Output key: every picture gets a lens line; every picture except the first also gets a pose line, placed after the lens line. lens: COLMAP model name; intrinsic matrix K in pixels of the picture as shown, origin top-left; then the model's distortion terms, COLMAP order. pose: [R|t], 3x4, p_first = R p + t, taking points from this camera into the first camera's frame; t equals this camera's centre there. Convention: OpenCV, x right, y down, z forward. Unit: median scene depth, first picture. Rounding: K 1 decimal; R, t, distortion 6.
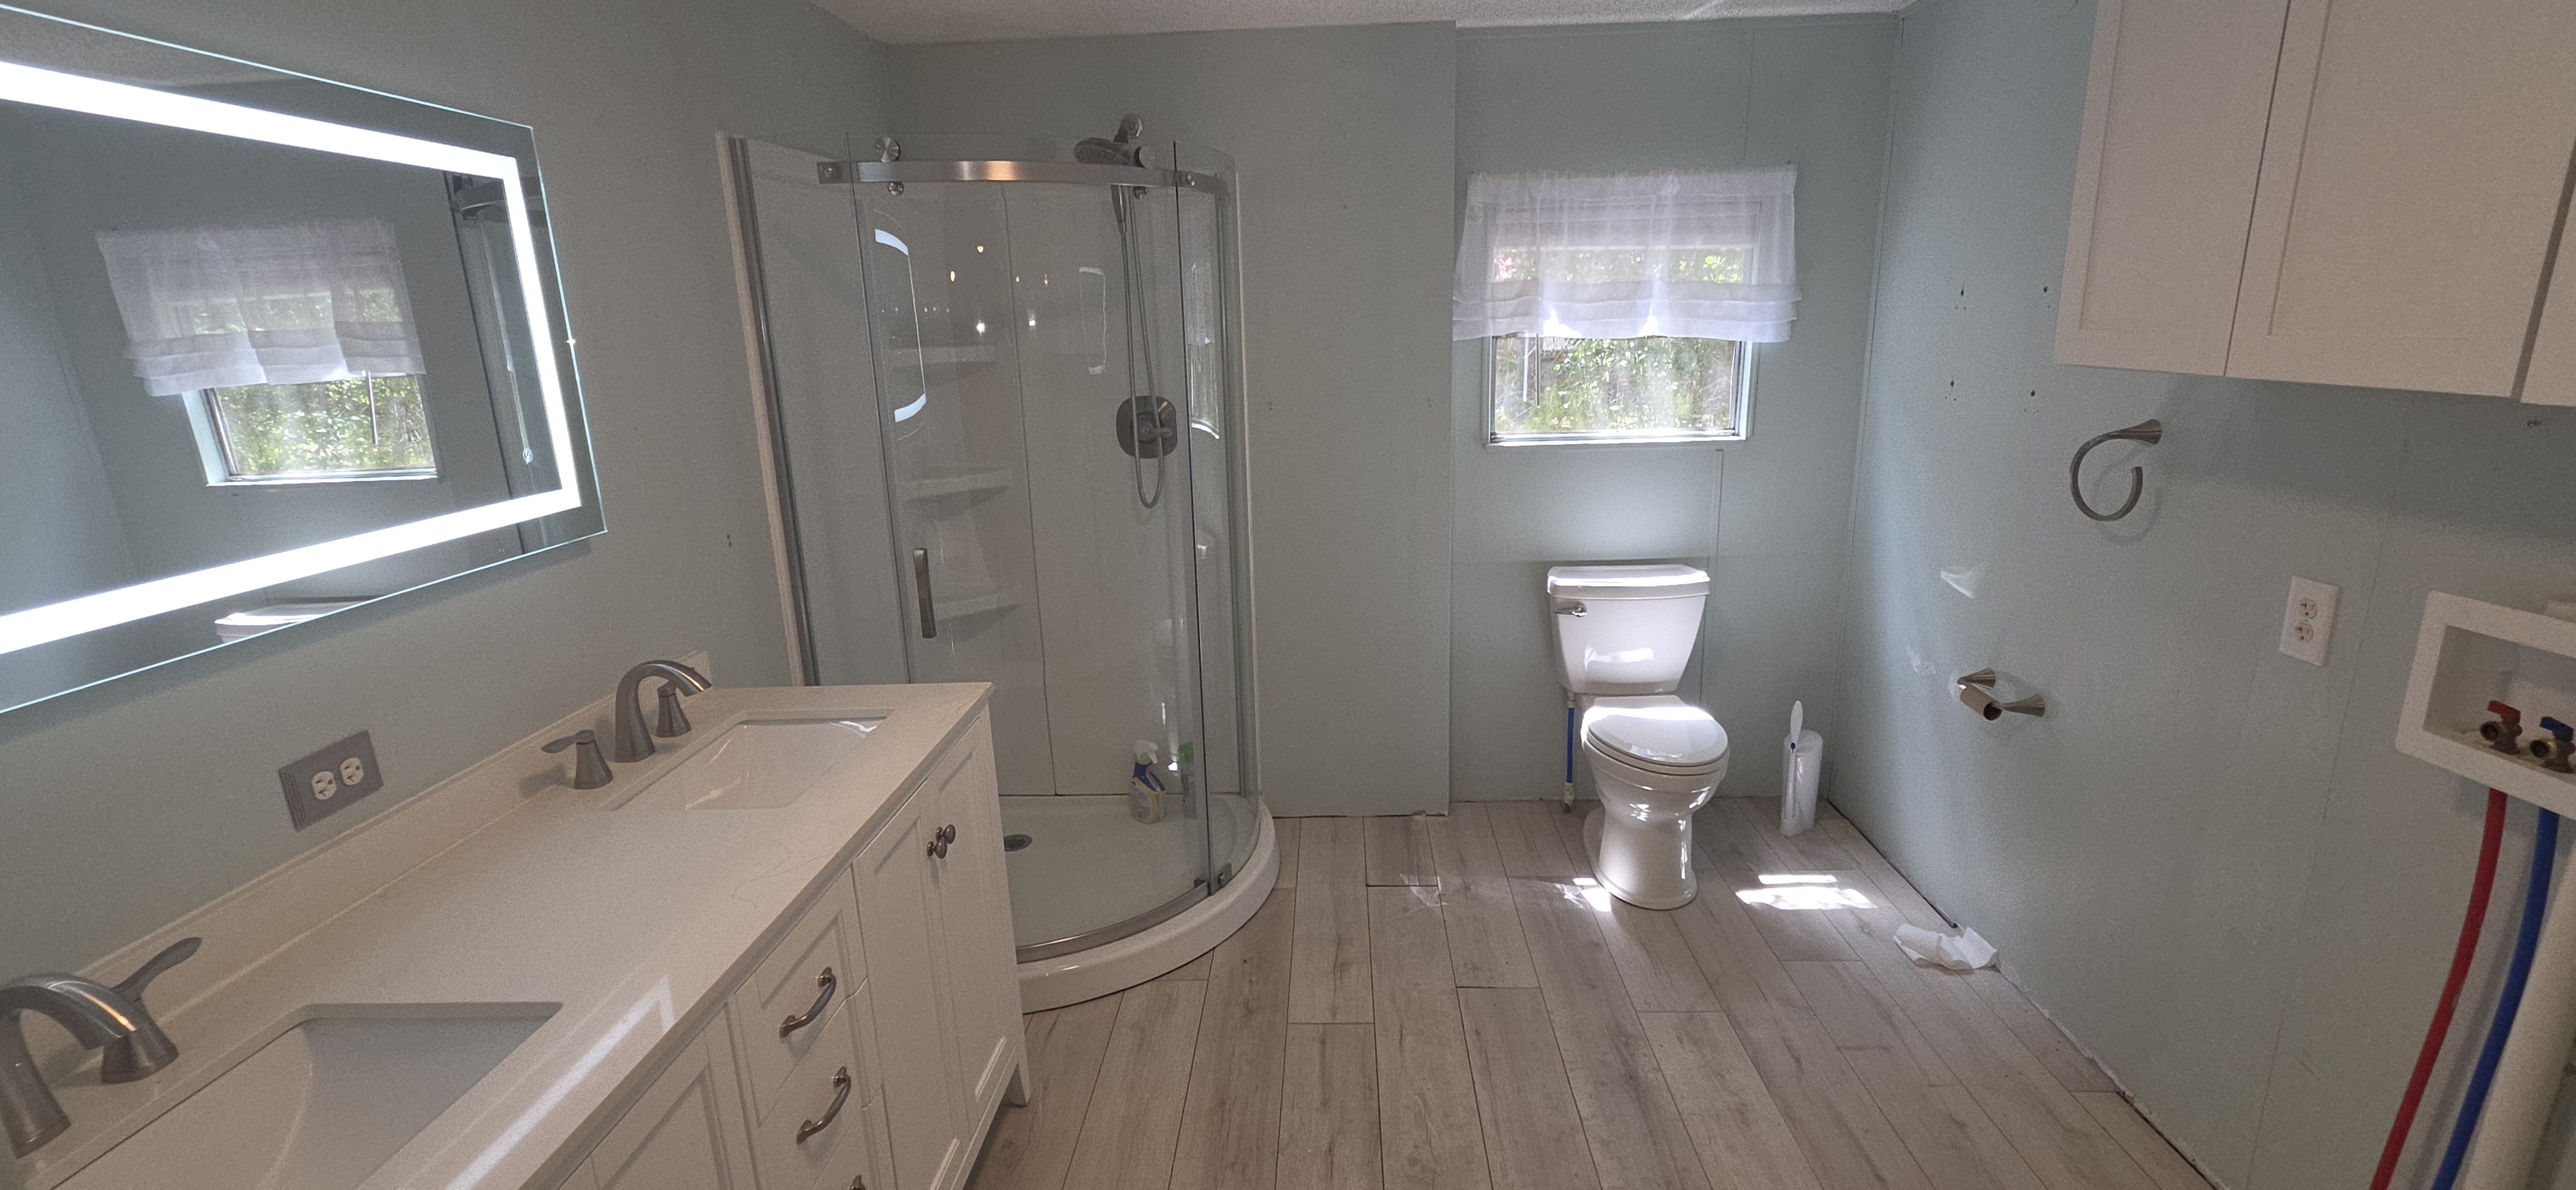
lens RADIAL K [[1037.2, 0, 1295.4], [0, 1037.2, 592.0], [0, 0, 1]] dist [-0.011778, -0.000828]
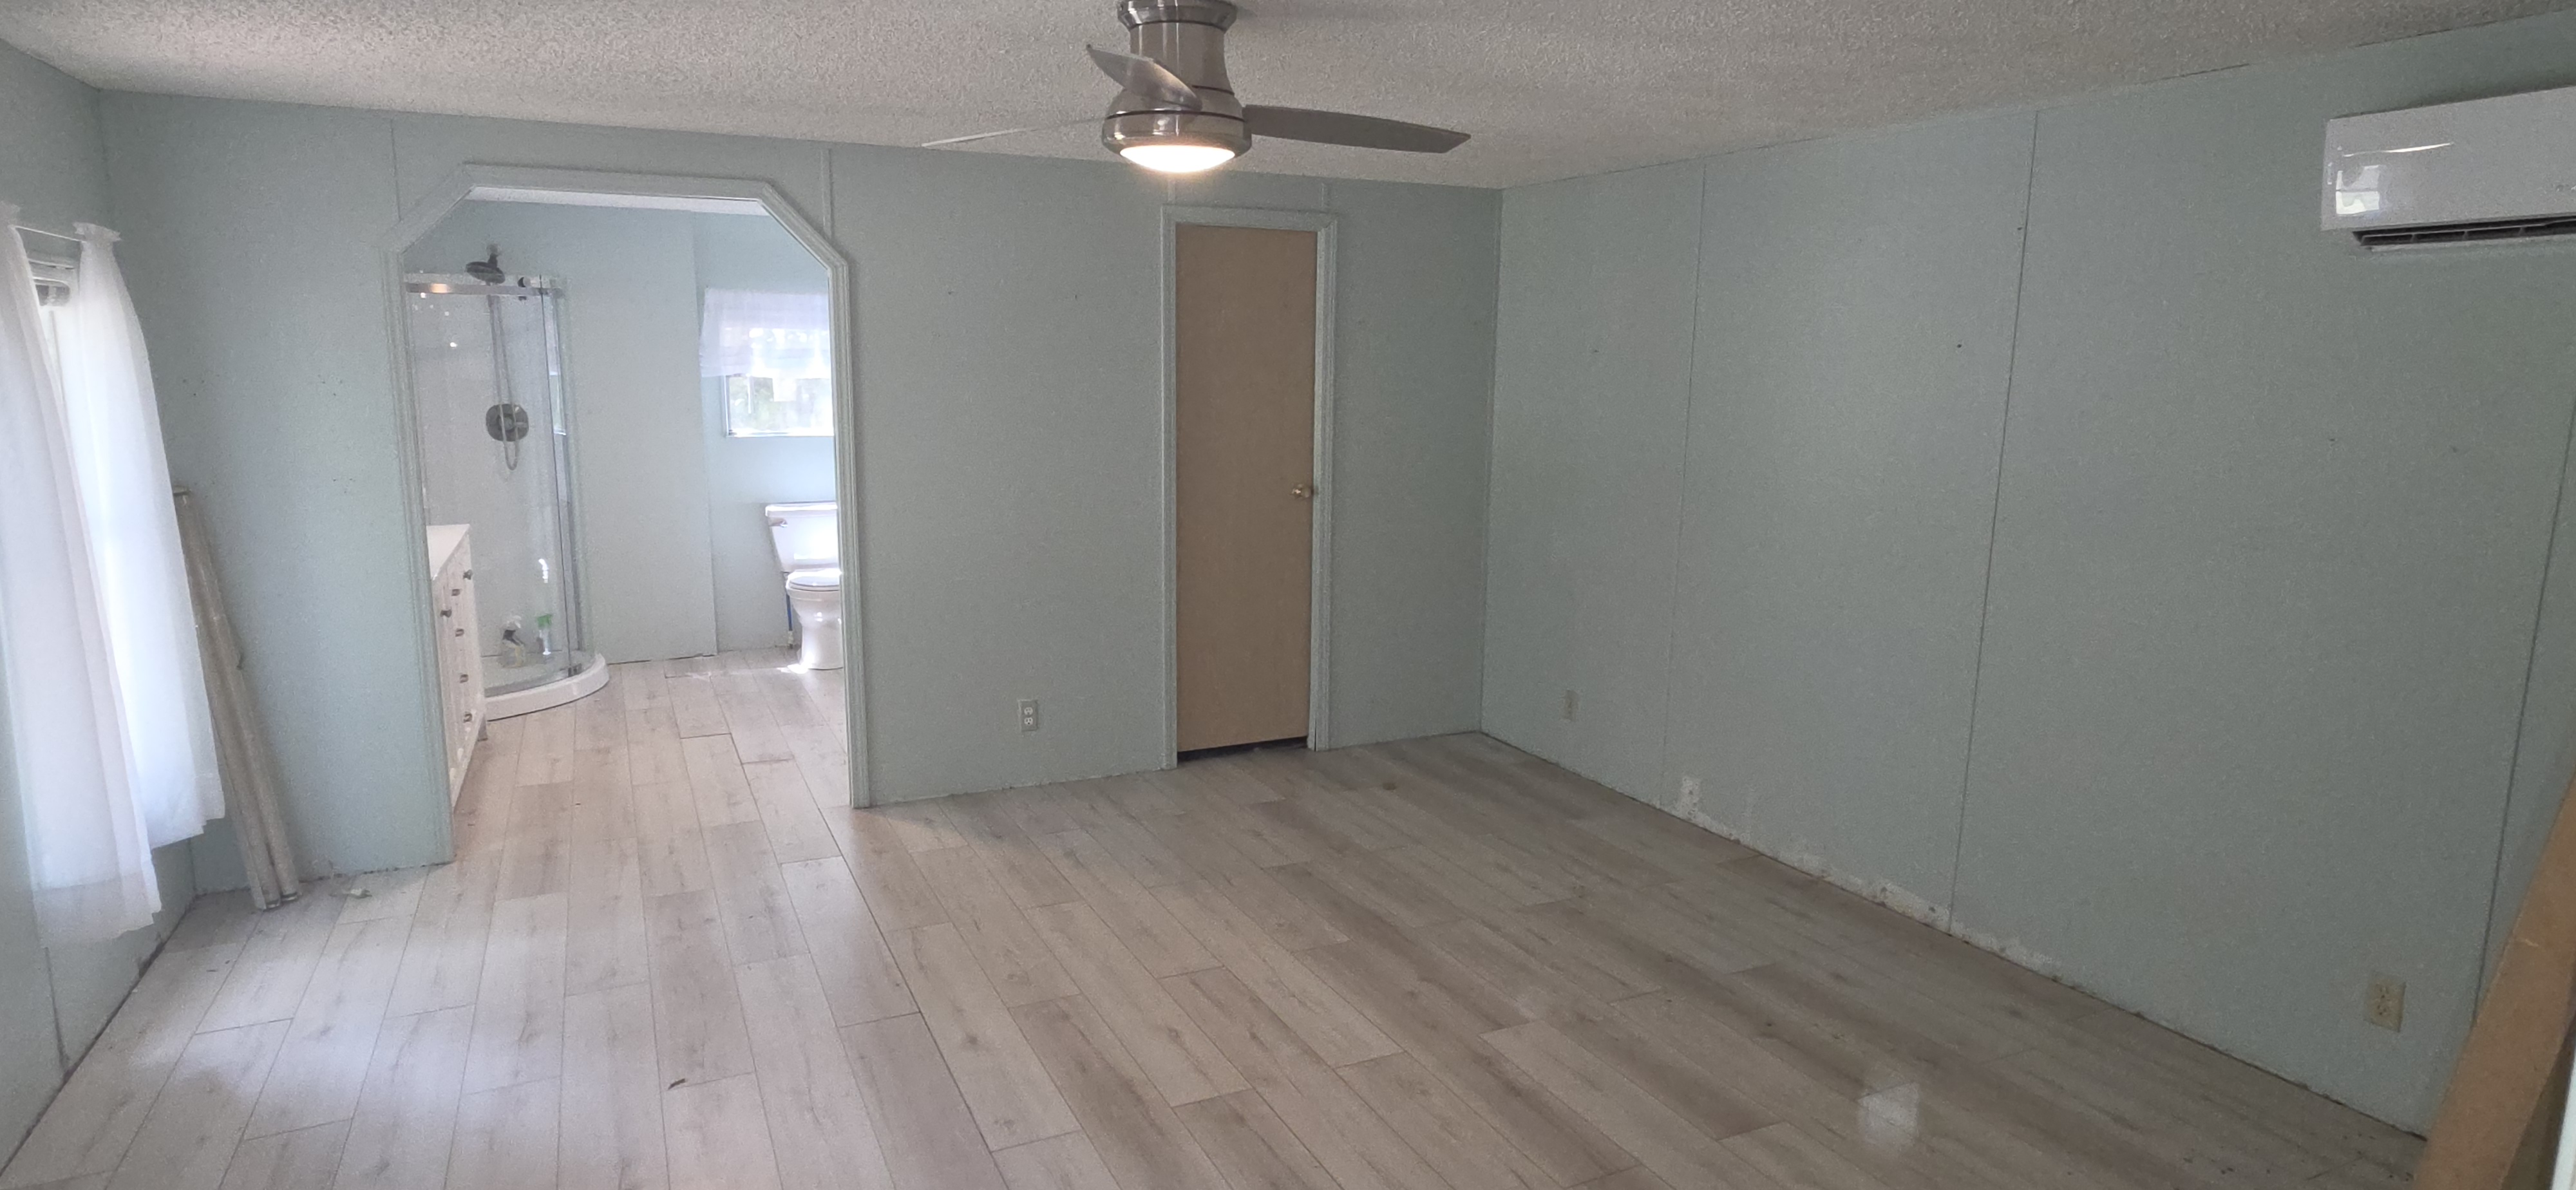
lens RADIAL K [[1361.8, 0, 1283.5], [0, 1361.8, 586.4], [0, 0, 1]] dist [-0.001875, 0.000068]
pose [[0.873433, -0.045931, 0.484774, -0.128171], [0.089485, 0.993727, -0.067076, 0.372280], [-0.478652, 0.101967, 0.872064, -1.527408]]
